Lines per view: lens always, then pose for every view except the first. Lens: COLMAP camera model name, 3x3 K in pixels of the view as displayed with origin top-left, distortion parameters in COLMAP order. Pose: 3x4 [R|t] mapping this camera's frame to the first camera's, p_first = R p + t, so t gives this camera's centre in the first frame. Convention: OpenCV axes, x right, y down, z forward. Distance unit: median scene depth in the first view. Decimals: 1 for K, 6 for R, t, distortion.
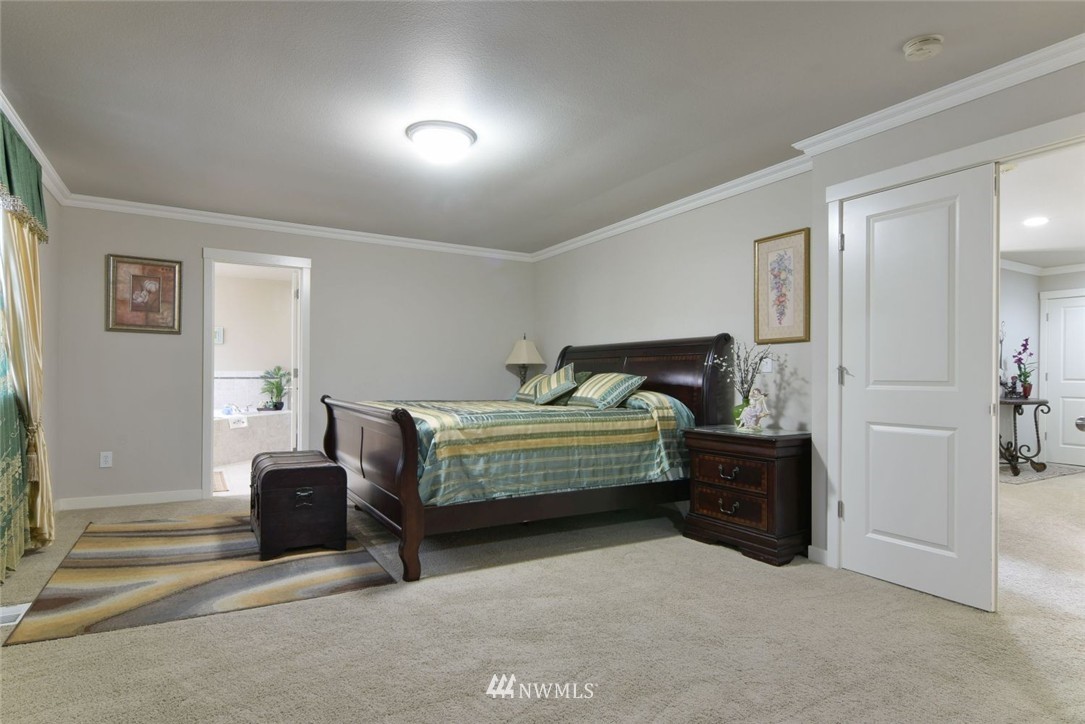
lens RADIAL K [[598.6, 0, 542.5], [0, 598.6, 362.0], [0, 0, 1]] dist [0.003409, -0.001570]
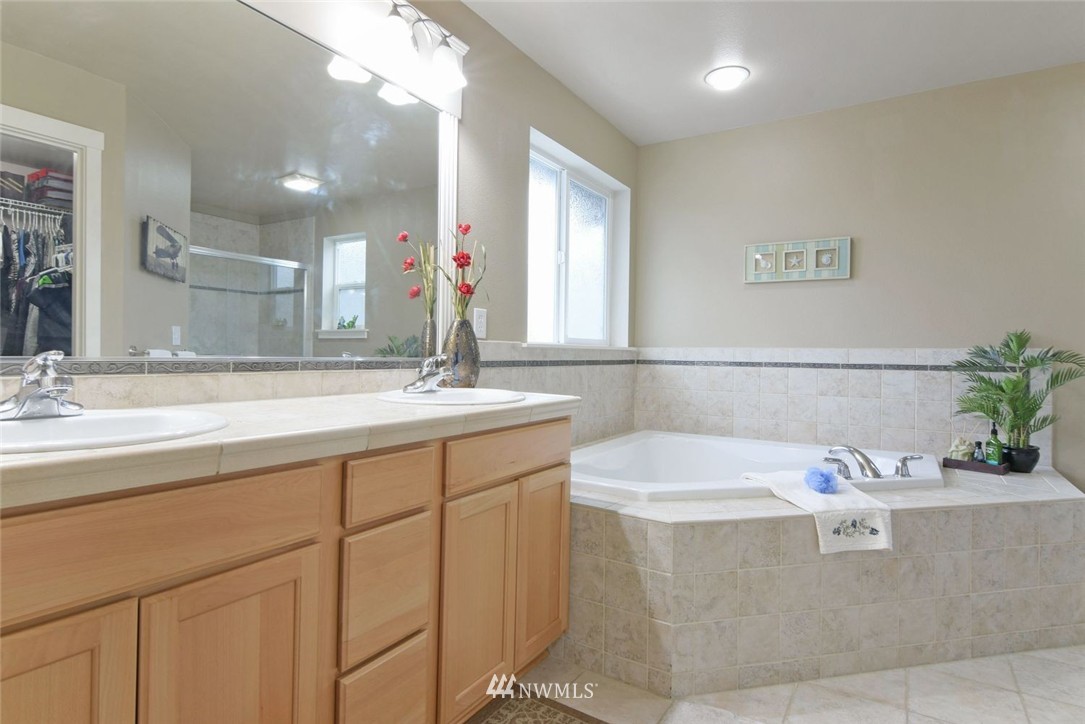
lens RADIAL K [[598.6, 0, 542.5], [0, 598.6, 362.0], [0, 0, 1]] dist [0.003409, -0.001570]
pose [[0.485895, 0.012530, -0.873927, -0.290468], [-0.001565, 0.999908, 0.013467, 0.019068], [0.874016, -0.005176, 0.485870, 0.634999]]
